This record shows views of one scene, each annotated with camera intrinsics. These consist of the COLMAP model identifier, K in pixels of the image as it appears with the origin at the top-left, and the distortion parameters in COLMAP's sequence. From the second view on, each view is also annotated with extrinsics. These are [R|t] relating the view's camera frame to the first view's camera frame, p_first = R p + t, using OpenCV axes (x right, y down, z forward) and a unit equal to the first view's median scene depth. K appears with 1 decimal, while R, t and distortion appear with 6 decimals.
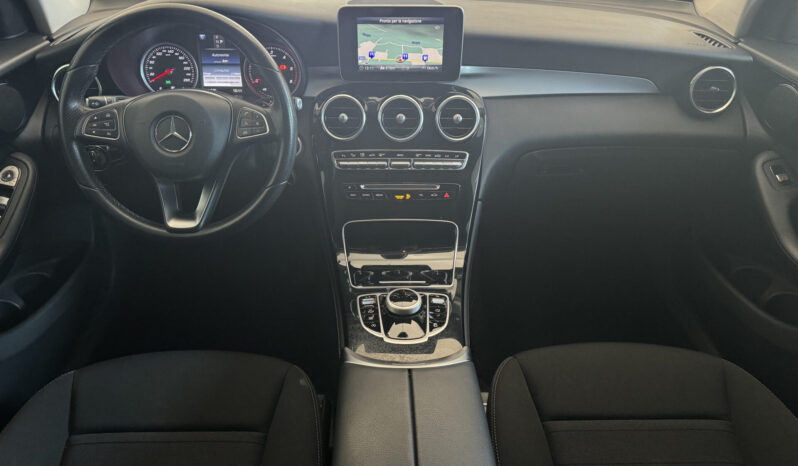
lens RADIAL K [[560.7, 0, 395.8], [0, 560.7, 261.2], [0, 0, 1]] dist [0.004520, -0.003563]
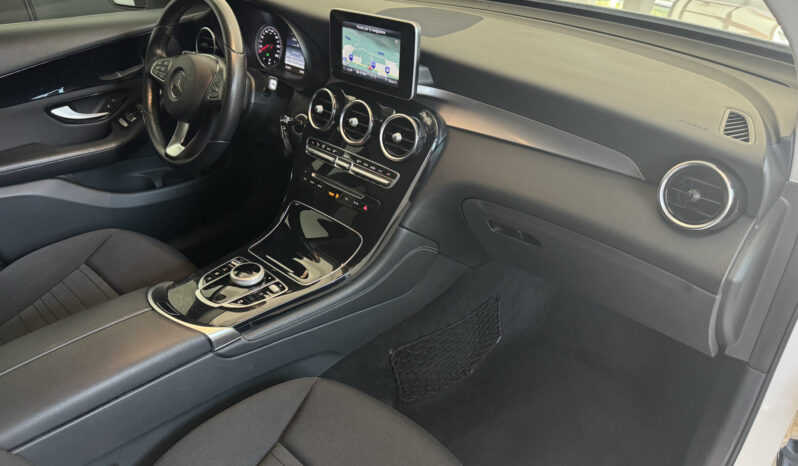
lens RADIAL K [[560.7, 0, 395.8], [0, 560.7, 261.2], [0, 0, 1]] dist [0.004520, -0.003563]
pose [[0.709271, 0.385645, -0.590096, 0.760390], [-0.404430, 0.908235, 0.107451, -0.162536], [0.577384, 0.162440, 0.800151, 0.259254]]
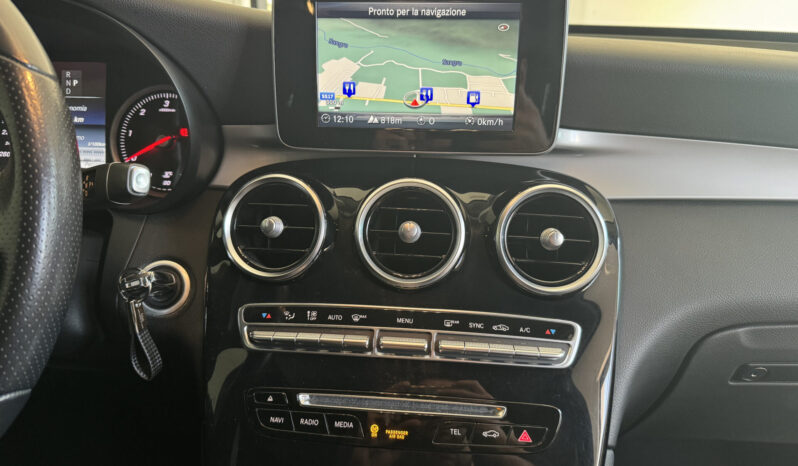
lens RADIAL K [[555.4, 0, 399.0], [0, 555.4, 233.0], [0, 0, 1]] dist [0.078596, -0.001294]
pose [[0.994761, 0.035477, -0.095870, 0.039585], [-0.063935, 0.947700, -0.312693, -0.125242], [0.079762, 0.317185, 0.945004, 0.609321]]
